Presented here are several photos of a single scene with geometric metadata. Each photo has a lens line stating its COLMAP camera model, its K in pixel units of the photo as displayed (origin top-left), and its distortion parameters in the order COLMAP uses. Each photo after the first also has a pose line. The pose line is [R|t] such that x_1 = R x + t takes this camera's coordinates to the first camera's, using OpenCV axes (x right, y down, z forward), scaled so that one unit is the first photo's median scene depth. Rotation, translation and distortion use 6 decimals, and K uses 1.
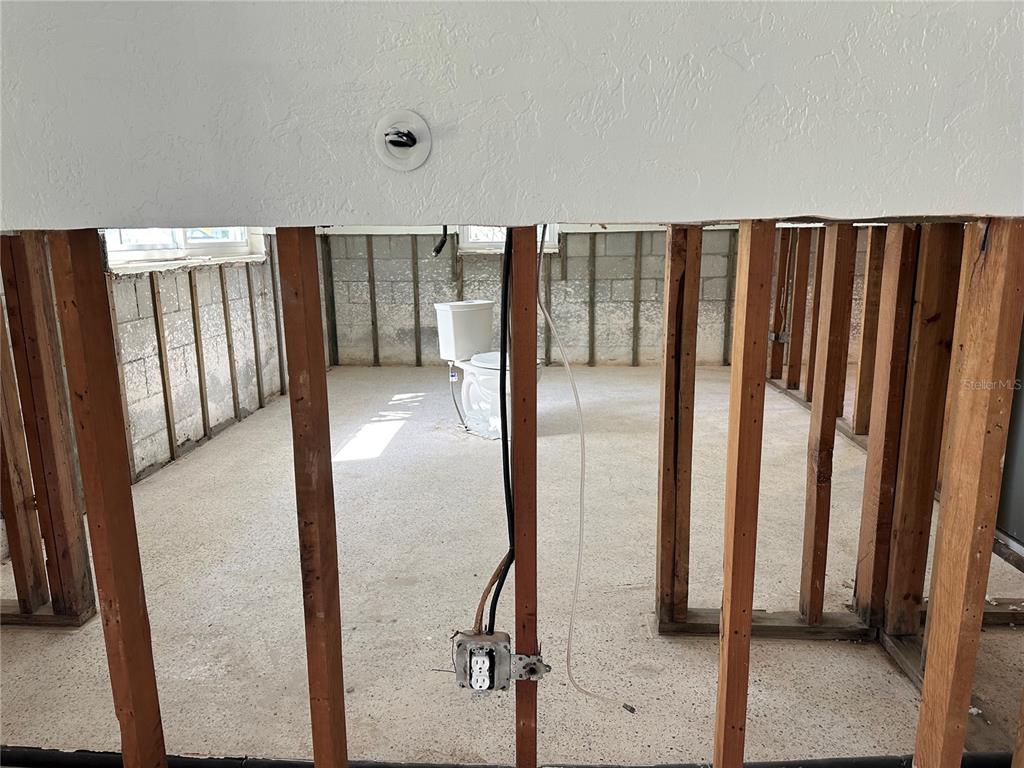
lens RADIAL K [[722.9, 0, 517.1], [0, 722.9, 379.8], [0, 0, 1]] dist [0.235168, -0.407698]
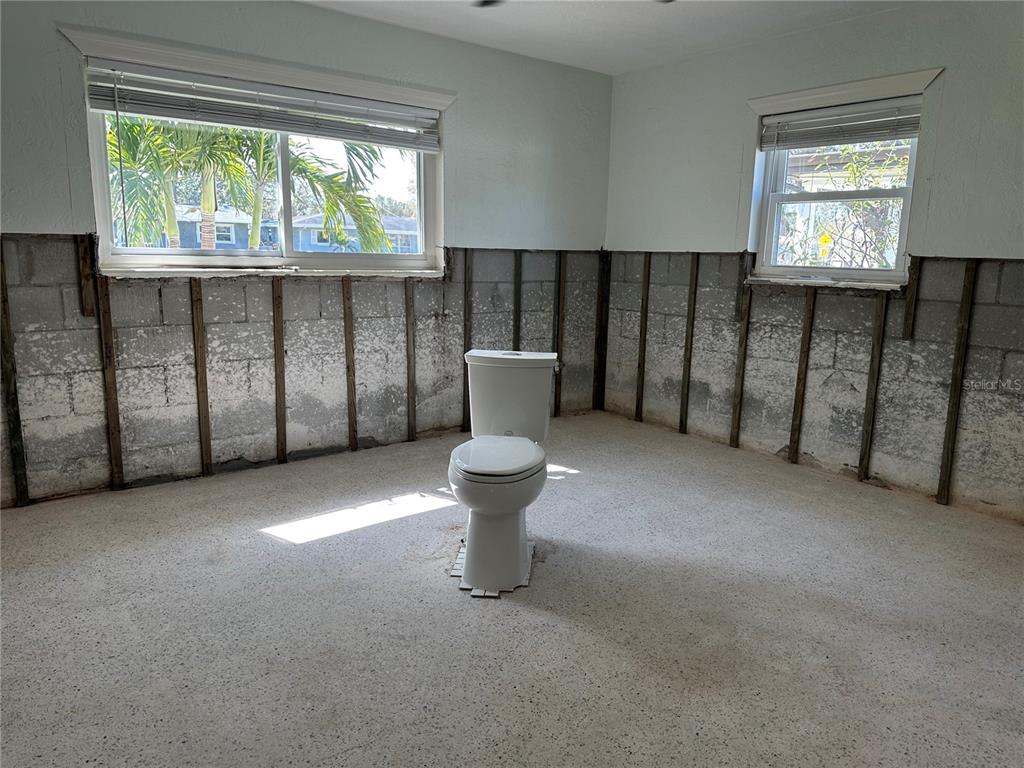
lens RADIAL K [[716.1, 0, 512.8], [0, 716.1, 373.2], [0, 0, 1]] dist [0.056322, -0.061693]
pose [[0.656459, 0.156061, -0.738042, 0.281036], [-0.179931, 0.982521, 0.047715, -0.083641], [0.732589, 0.101474, 0.673065, 0.403884]]
